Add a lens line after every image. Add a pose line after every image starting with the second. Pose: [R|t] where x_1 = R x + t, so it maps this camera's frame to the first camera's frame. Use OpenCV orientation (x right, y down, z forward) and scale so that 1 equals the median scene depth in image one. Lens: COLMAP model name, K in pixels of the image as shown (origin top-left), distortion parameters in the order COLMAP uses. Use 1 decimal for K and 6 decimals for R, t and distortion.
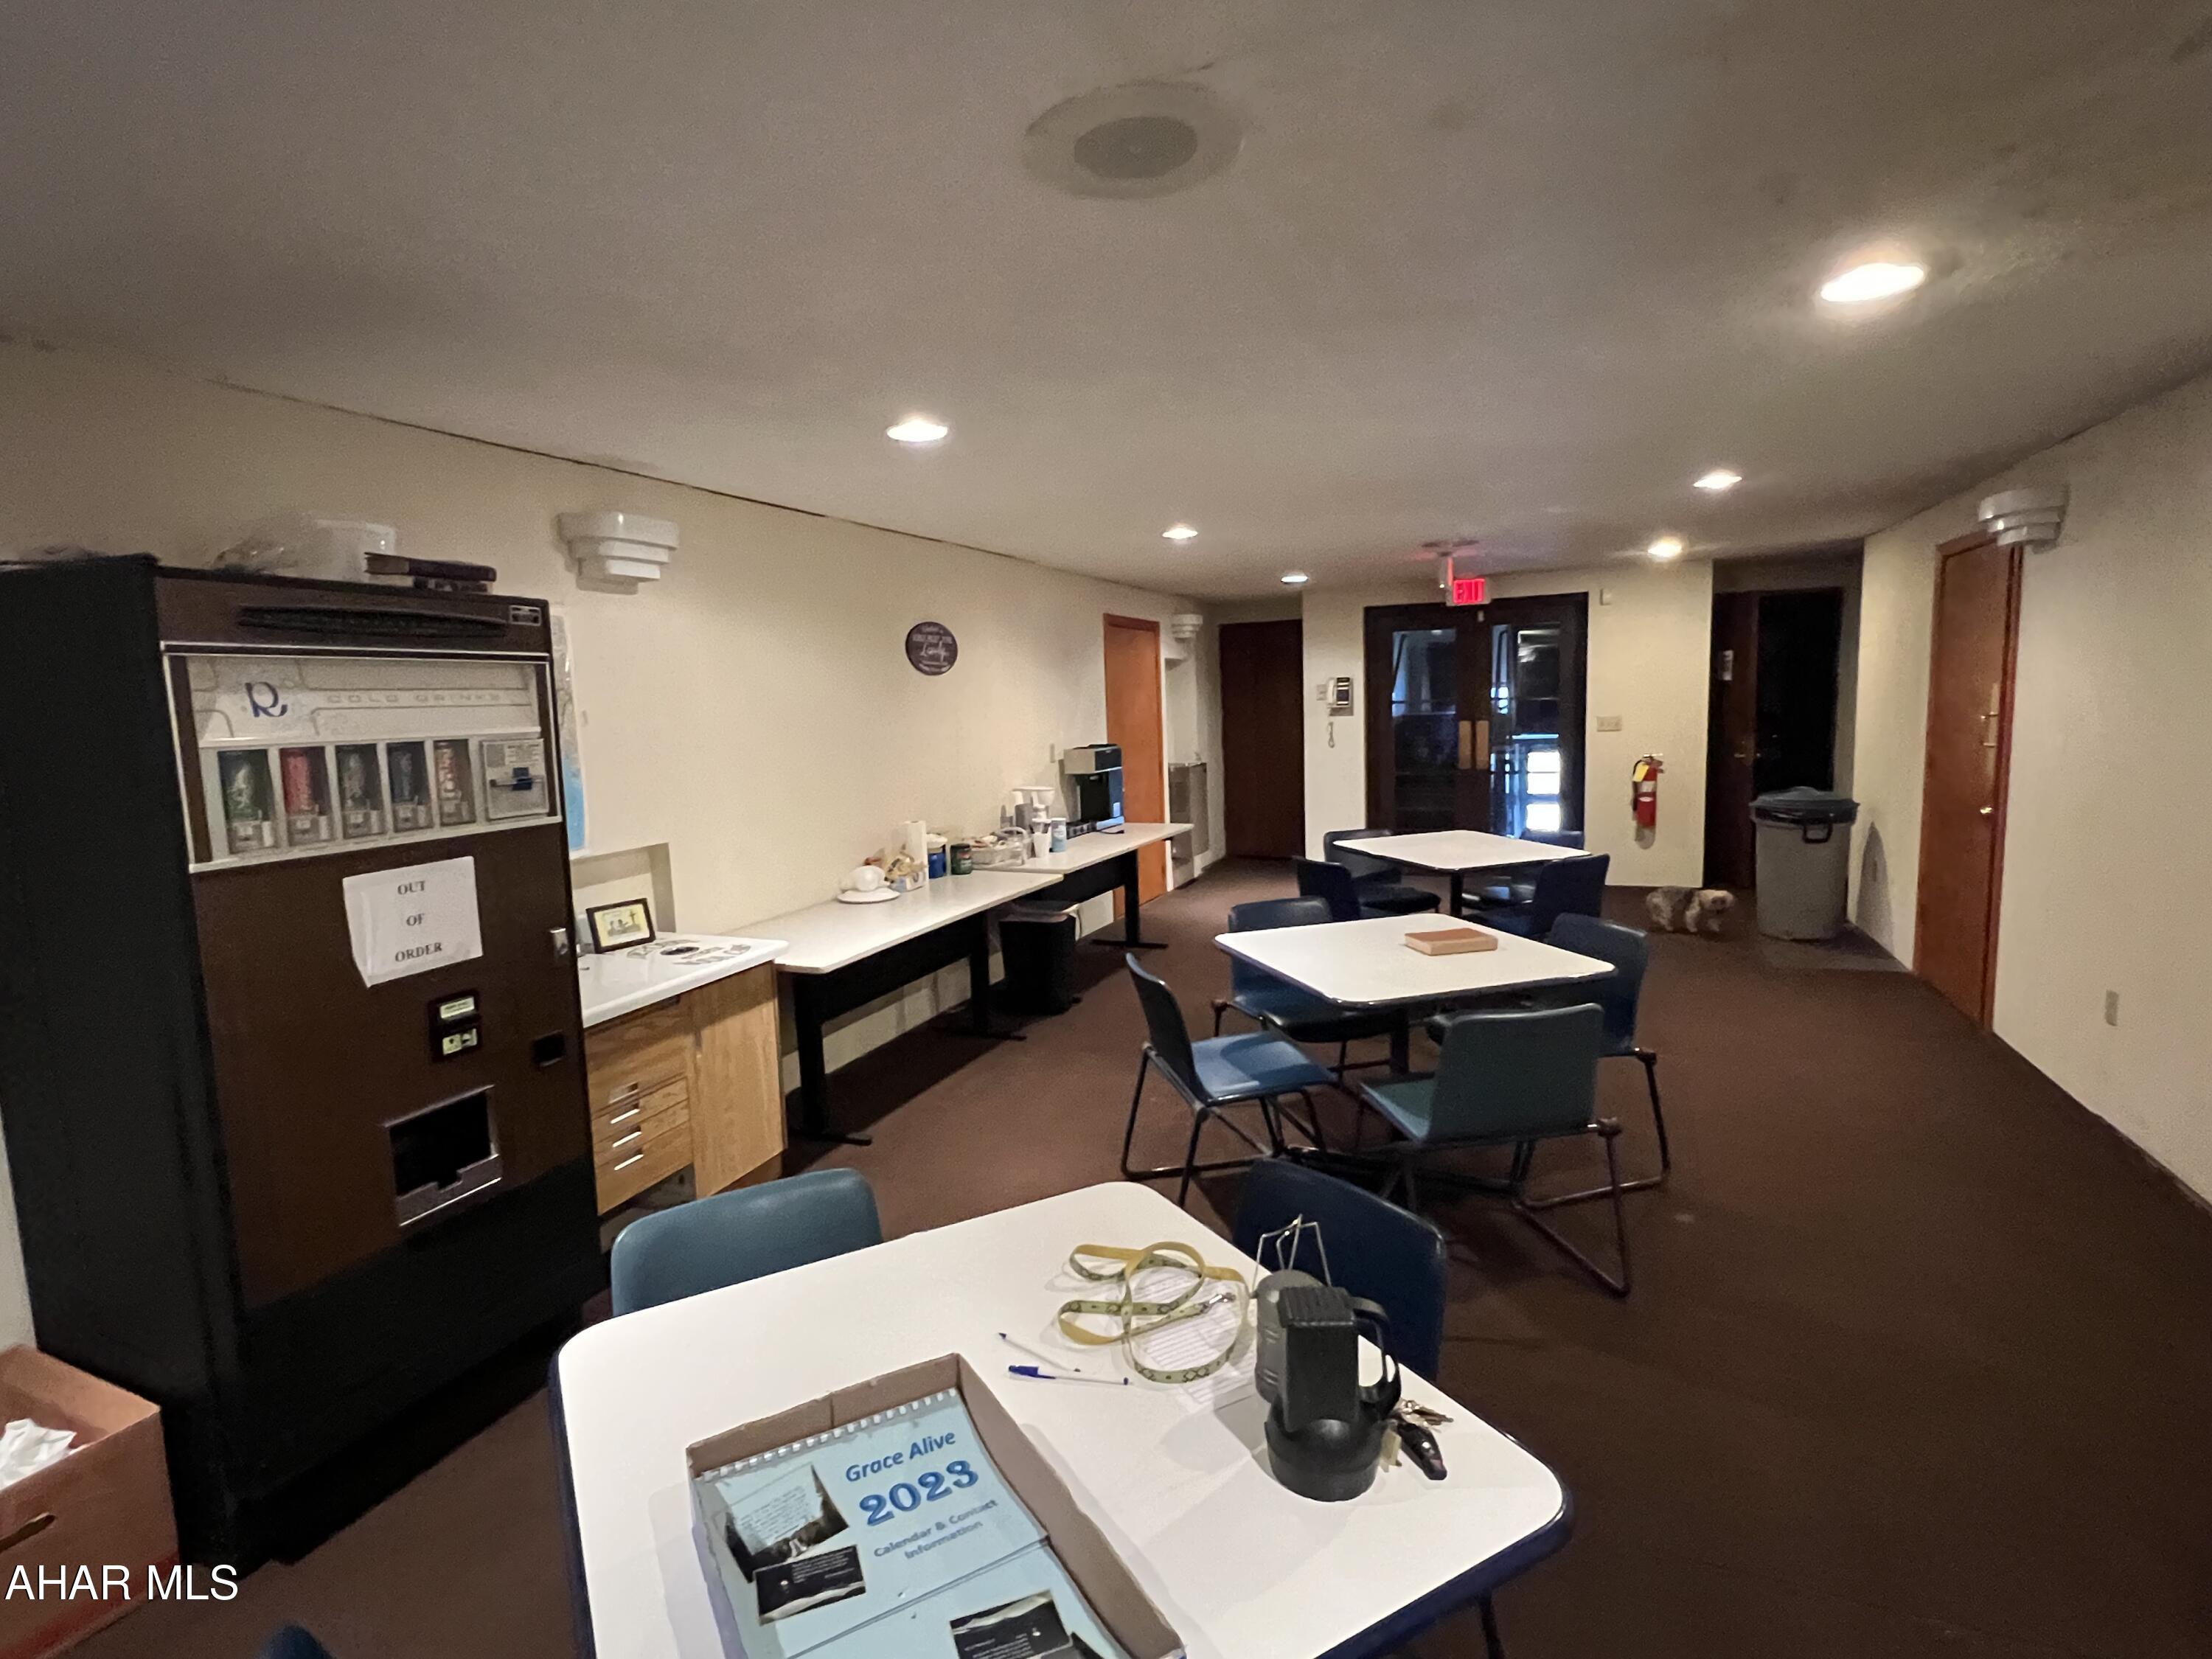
lens RADIAL K [[1092.2, 0, 1107.6], [0, 1092.2, 831.7], [0, 0, 1]] dist [0.005075, -0.008036]
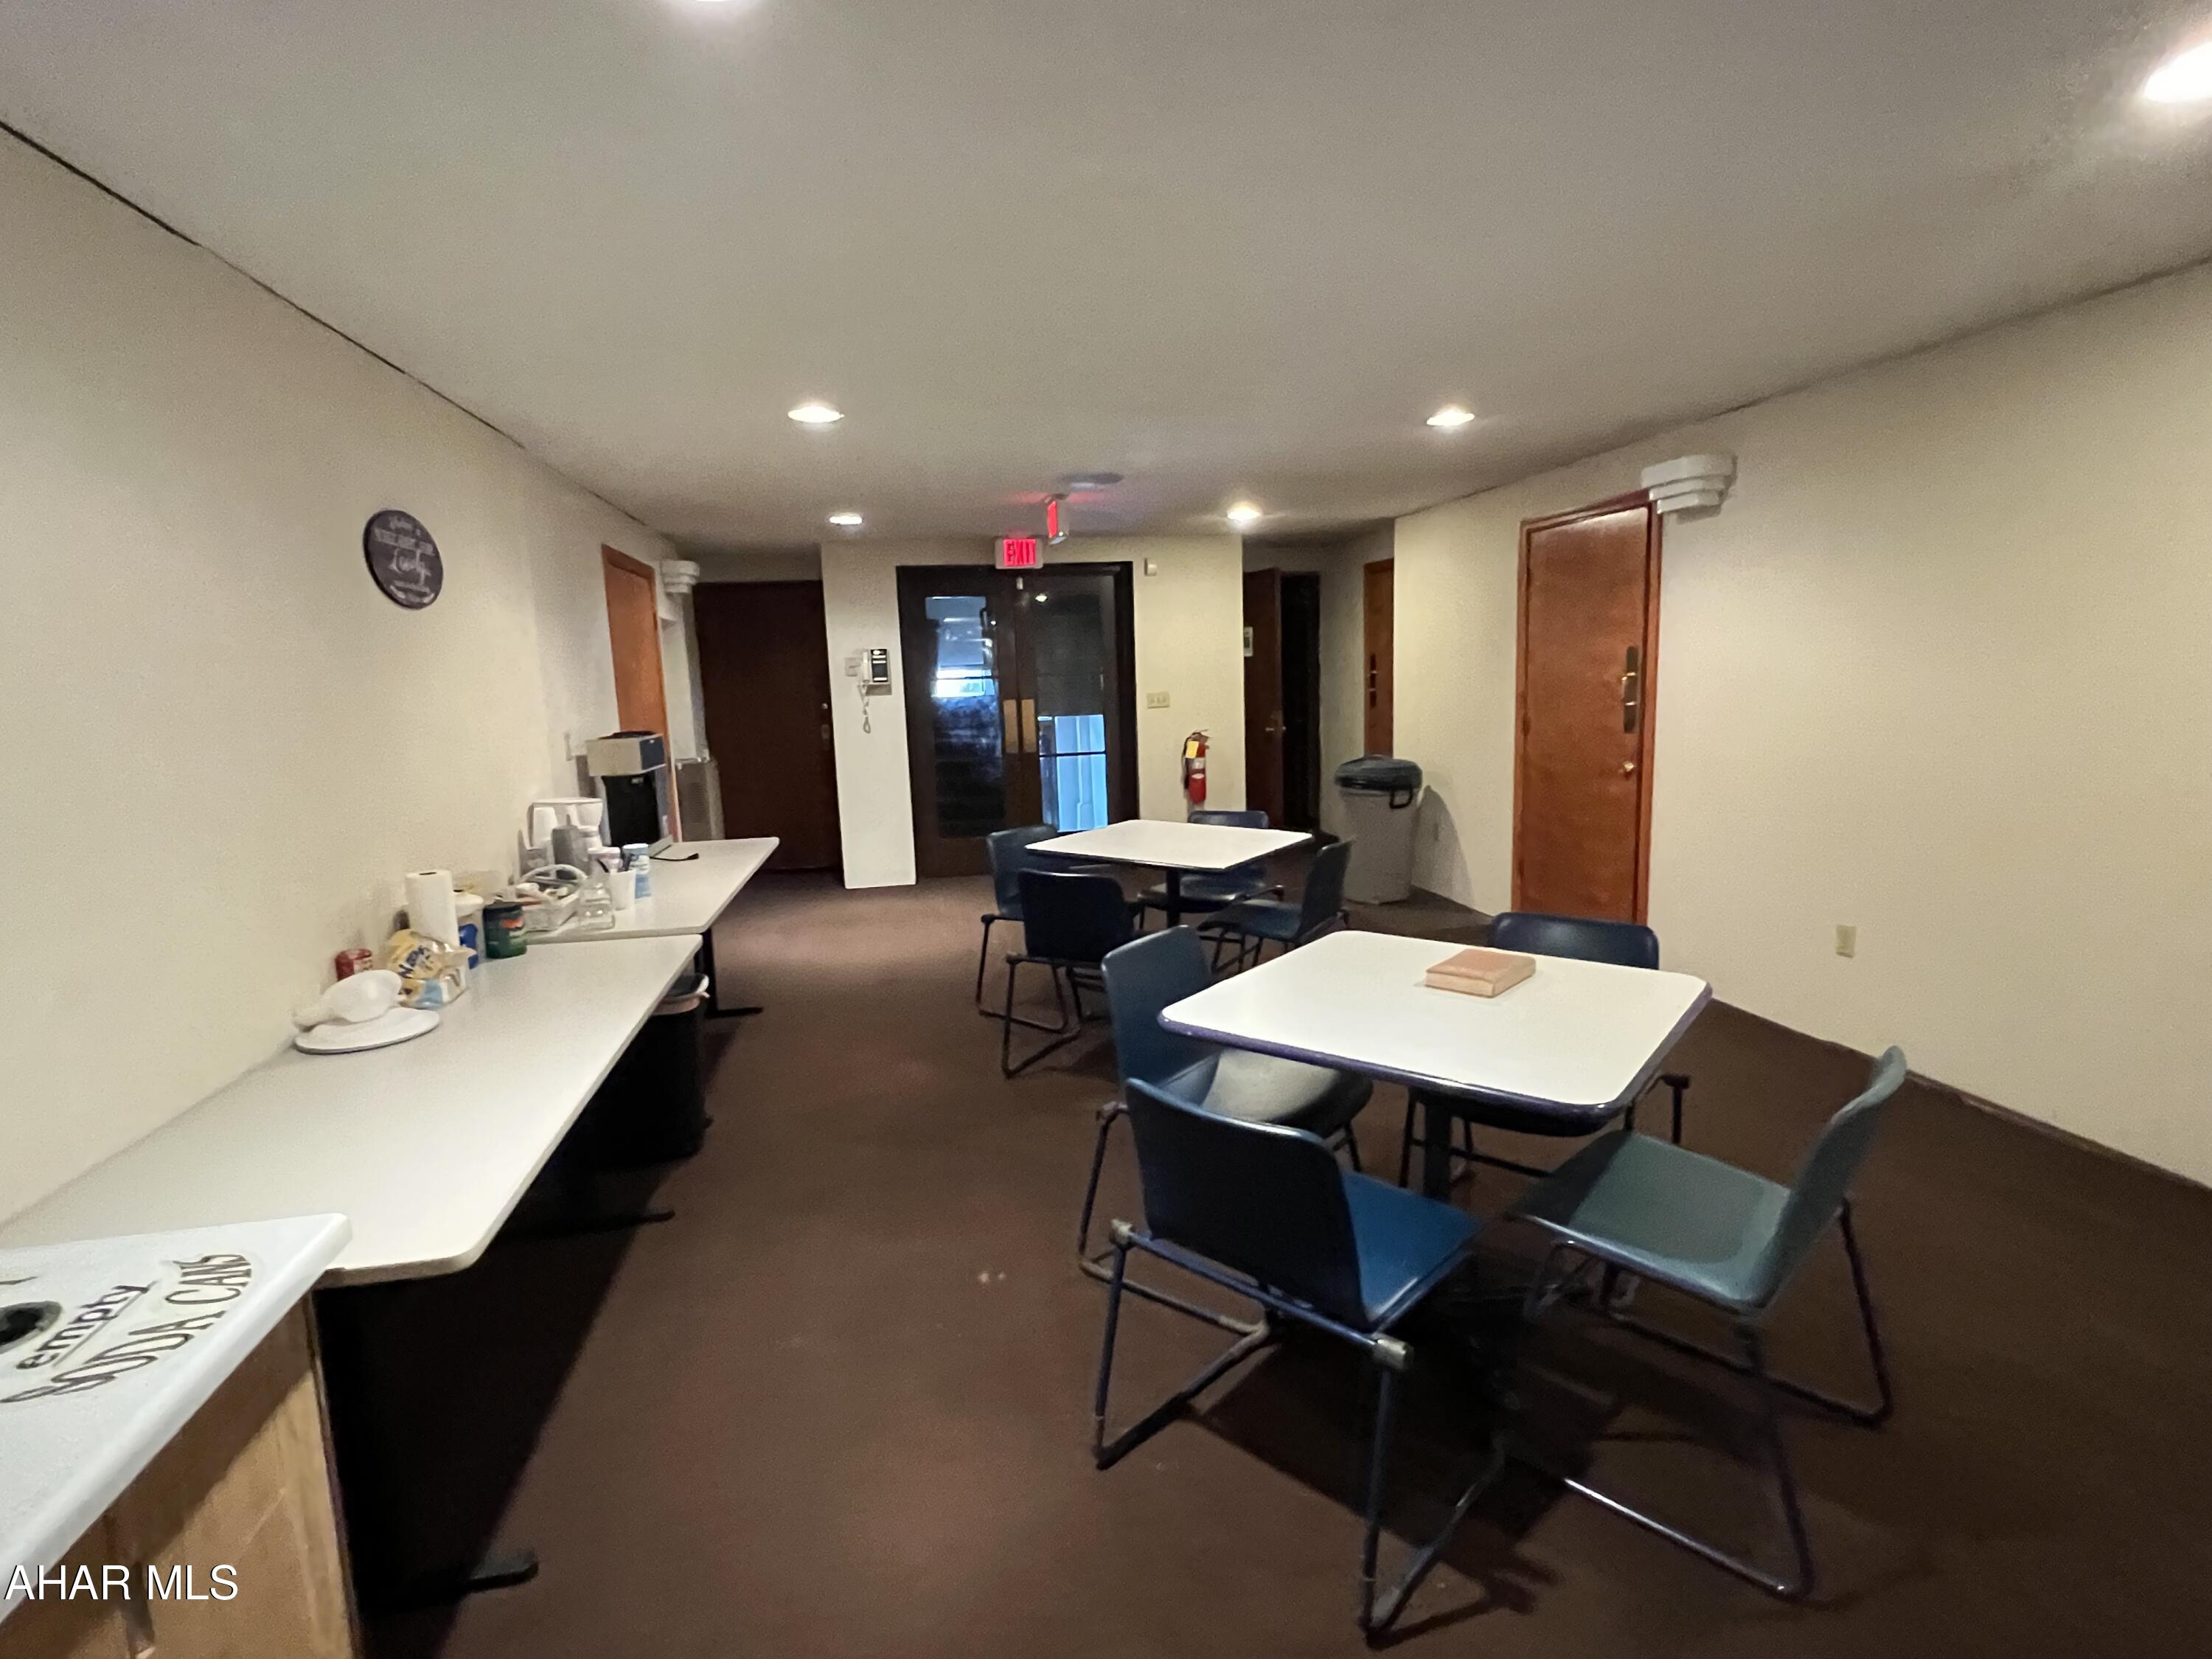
lens RADIAL K [[1092.2, 0, 1107.6], [0, 1092.2, 831.7], [0, 0, 1]] dist [0.005075, -0.008036]
pose [[0.833142, -0.075340, 0.547903, -0.148872], [0.072466, 0.997008, 0.026903, -0.015419], [-0.548291, 0.017290, 0.836109, 0.283560]]
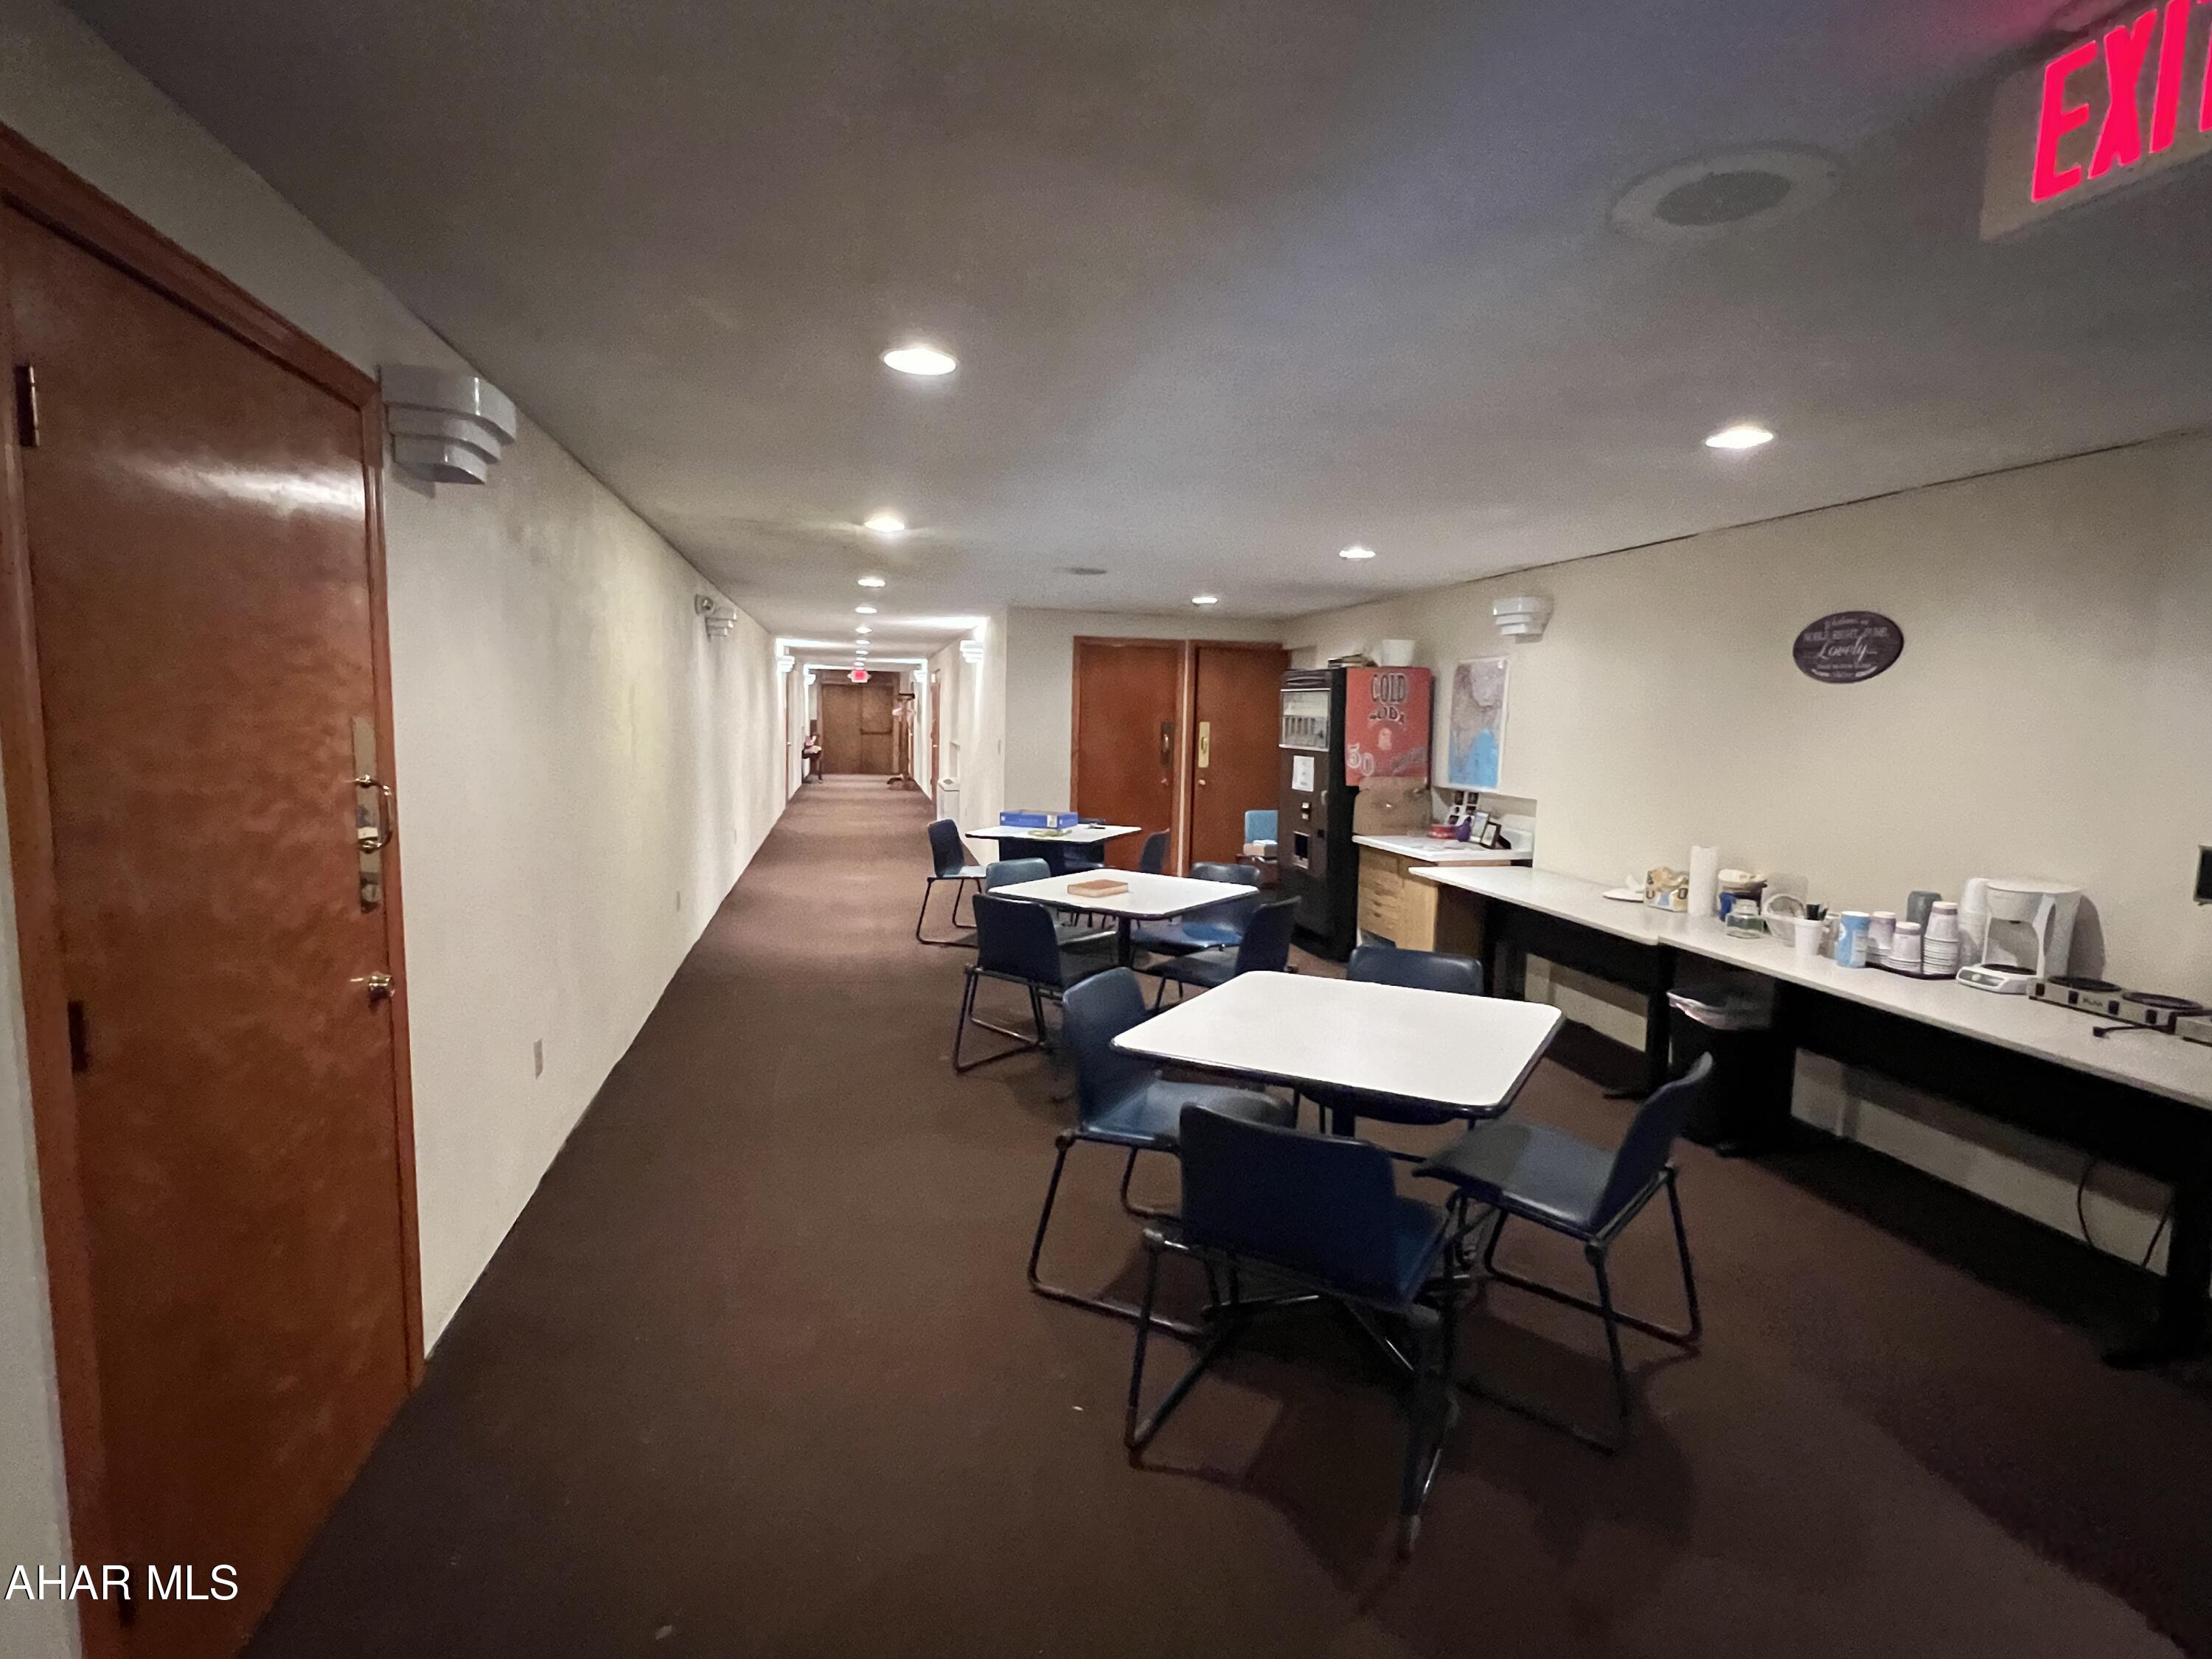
lens RADIAL K [[1092.2, 0, 1107.6], [0, 1092.2, 831.7], [0, 0, 1]] dist [0.005075, -0.008036]
pose [[-0.803016, 0.070560, -0.591766, 0.600560], [-0.076085, 0.972703, 0.219226, -0.142504], [0.591081, 0.221066, -0.775727, 1.102119]]
